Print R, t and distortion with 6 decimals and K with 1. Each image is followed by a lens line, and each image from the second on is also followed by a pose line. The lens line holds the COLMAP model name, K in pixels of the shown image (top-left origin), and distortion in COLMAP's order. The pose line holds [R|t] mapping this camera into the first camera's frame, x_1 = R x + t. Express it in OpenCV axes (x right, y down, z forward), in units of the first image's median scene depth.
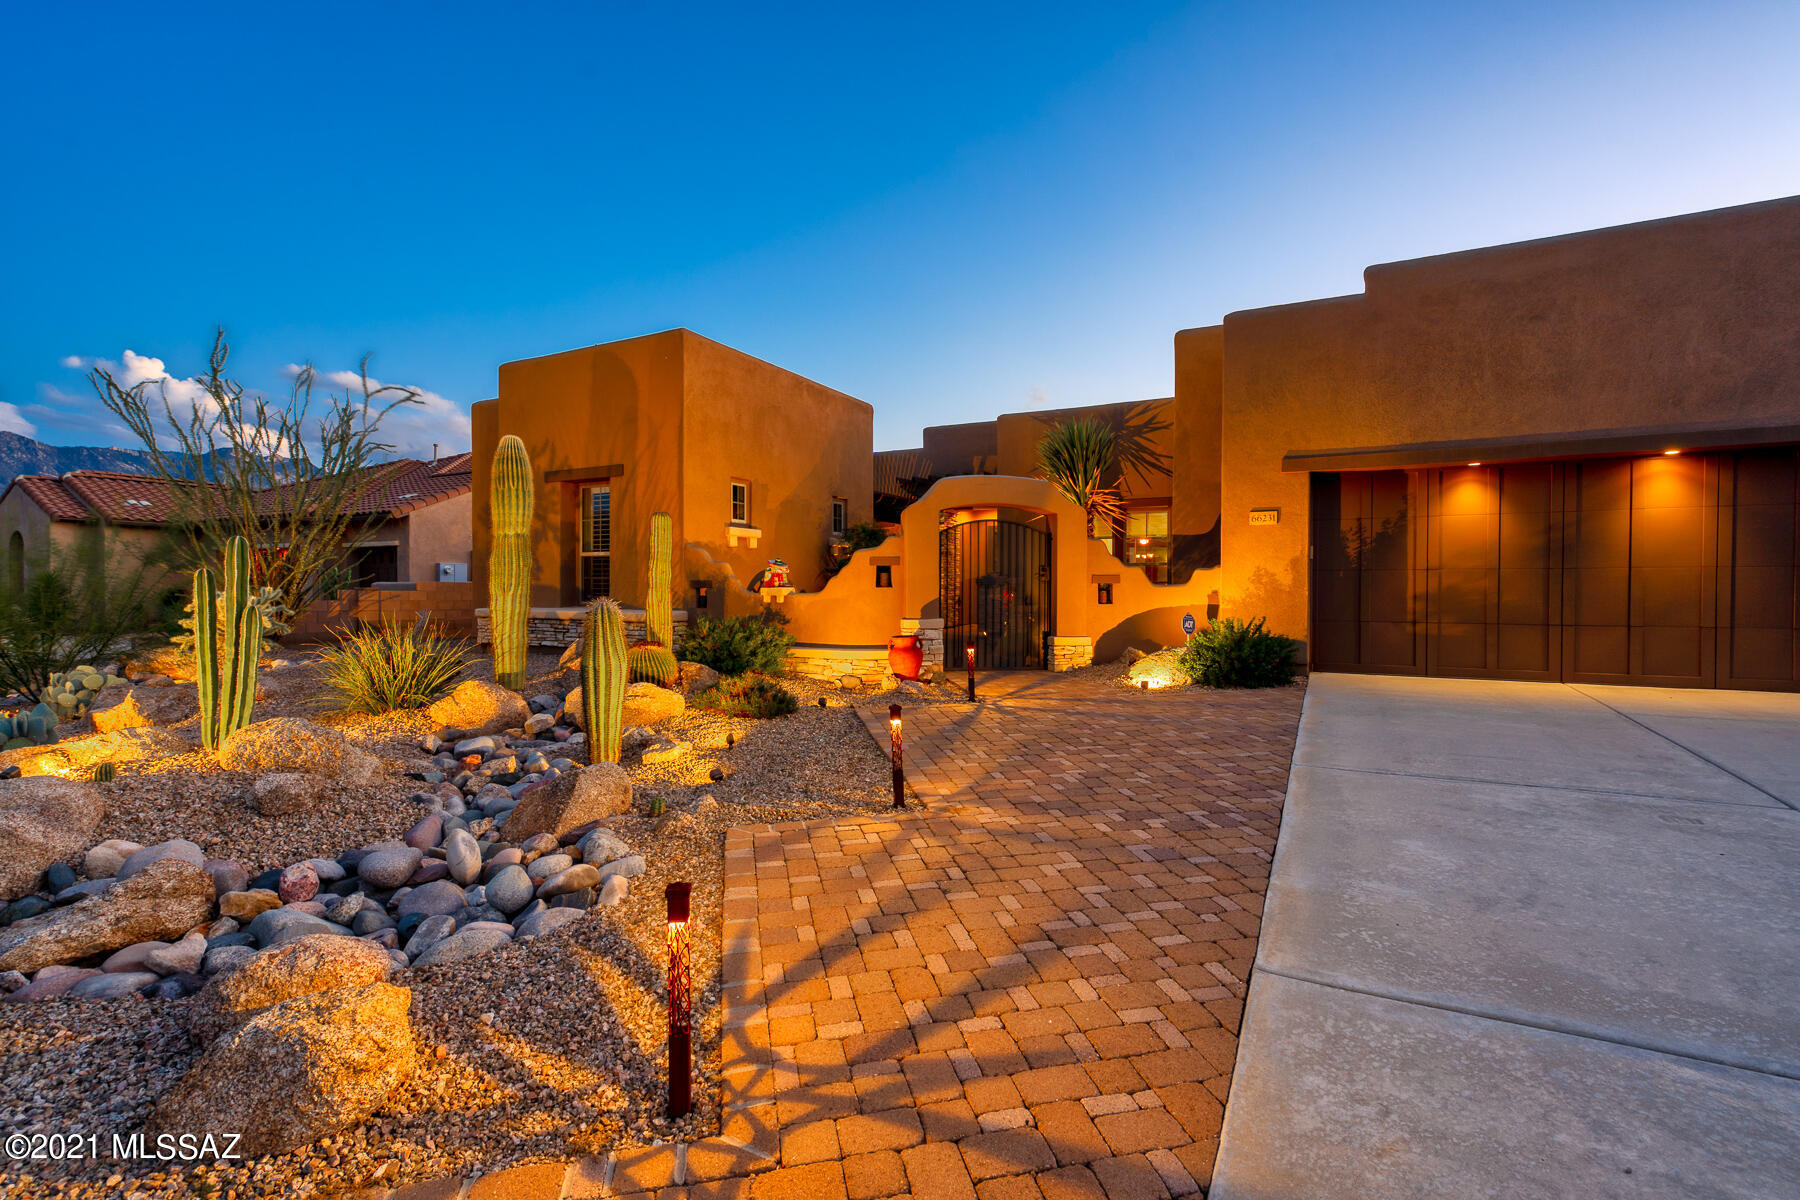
lens RADIAL K [[816.3, 0, 893.7], [0, 816.3, 585.6], [0, 0, 1]] dist [0.001410, 0.000329]
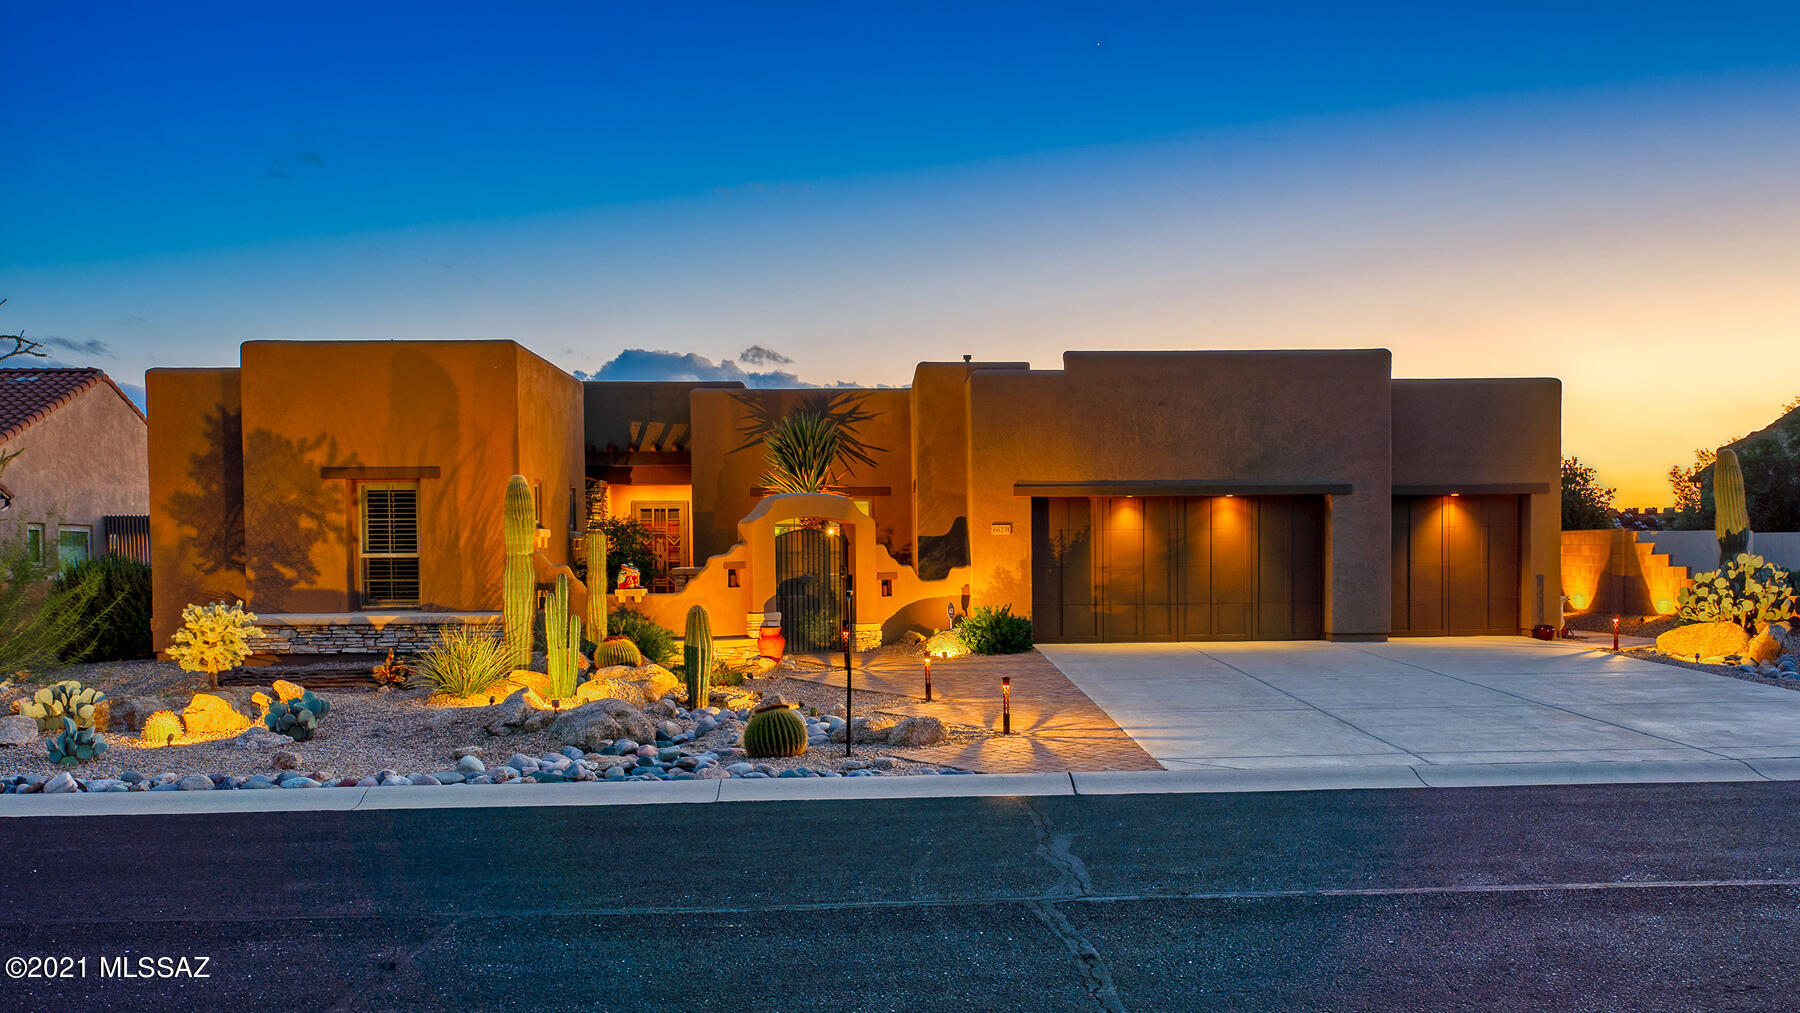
lens RADIAL K [[1639.3, 0, 901.9], [0, 1639.3, 512.0], [0, 0, 1]] dist [0.007143, 0.000000]
pose [[0.864671, 0.001690, 0.502336, -1.001808], [0.006797, 0.999863, -0.015063, -0.069969], [-0.502292, 0.016439, 0.864542, -1.197056]]
